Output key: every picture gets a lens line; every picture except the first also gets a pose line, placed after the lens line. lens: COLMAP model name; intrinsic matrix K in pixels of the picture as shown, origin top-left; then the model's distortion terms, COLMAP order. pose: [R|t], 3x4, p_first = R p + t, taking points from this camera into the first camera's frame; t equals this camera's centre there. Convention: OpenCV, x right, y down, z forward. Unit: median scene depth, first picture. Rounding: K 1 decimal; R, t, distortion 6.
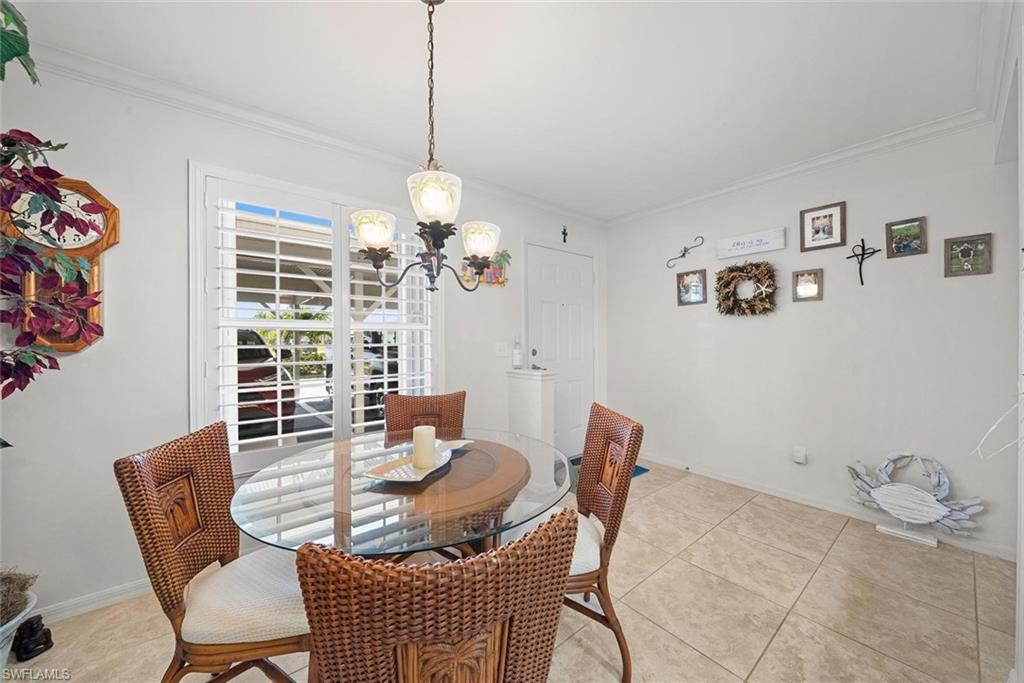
lens RADIAL K [[362.0, 0, 512.0], [0, 362.0, 336.5], [0, 0, 1]] dist [0.000443, -0.003709]
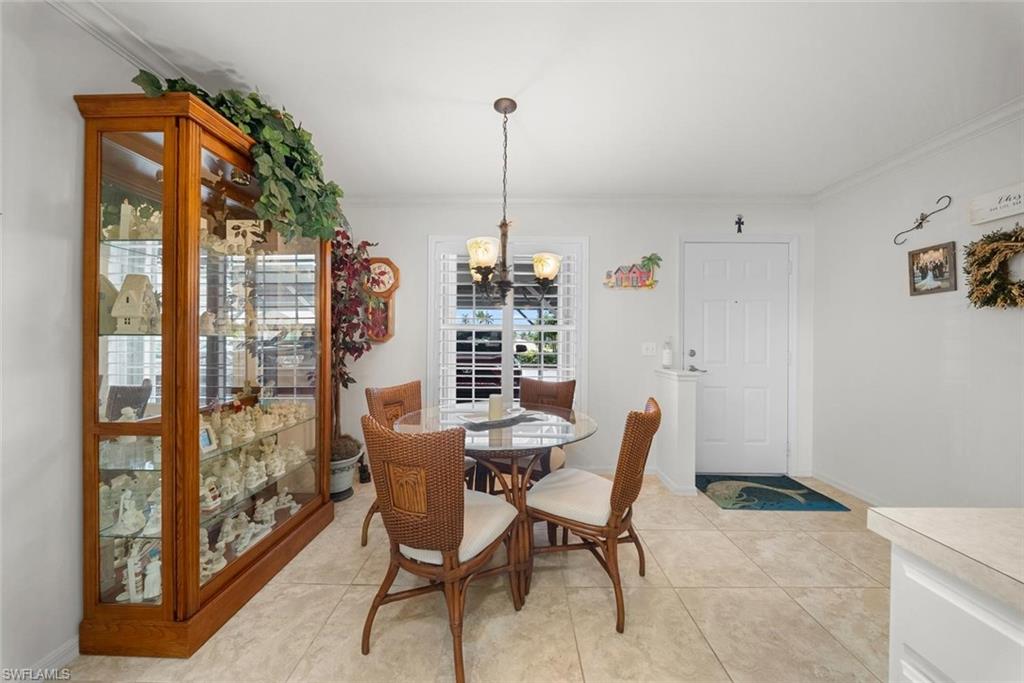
lens RADIAL K [[362.0, 0, 512.0], [0, 362.0, 336.5], [0, 0, 1]] dist [0.000443, -0.003709]
pose [[0.772194, 0.008738, -0.635327, 0.326629], [-0.007158, 0.999962, 0.005054, -0.002511], [0.635347, 0.000645, 0.772226, -0.063670]]
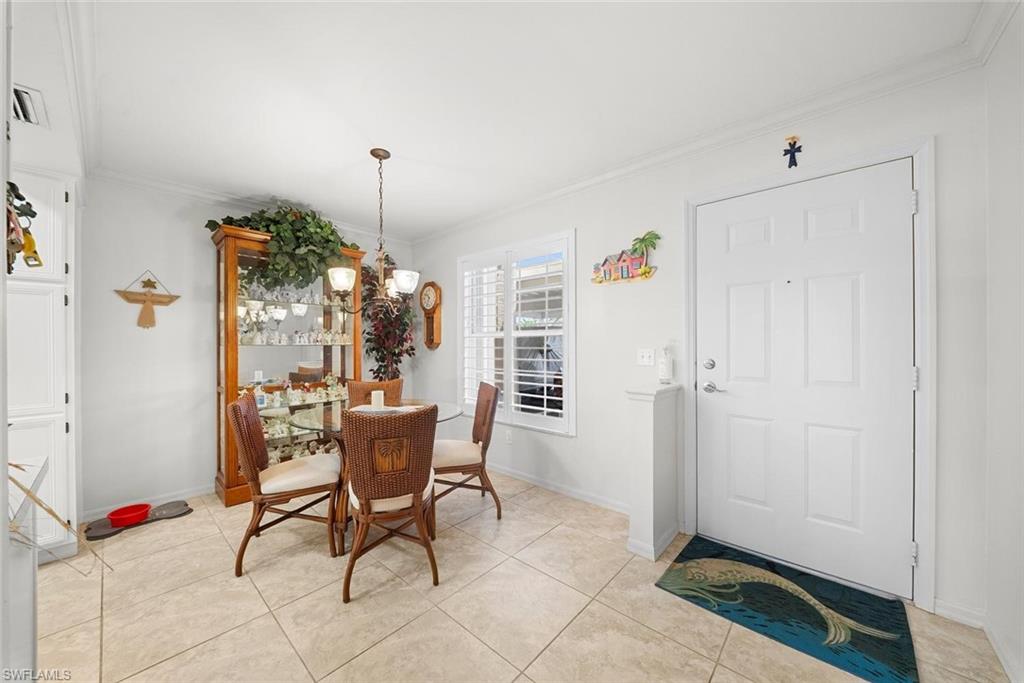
lens RADIAL K [[365.3, 0, 509.2], [0, 365.3, 342.9], [0, 0, 1]] dist [0.000998, -0.003681]
pose [[0.150178, 0.002804, -0.988655, 0.721954], [0.009180, 0.999949, 0.004231, -0.001433], [0.988616, -0.009712, 0.150144, 0.569485]]
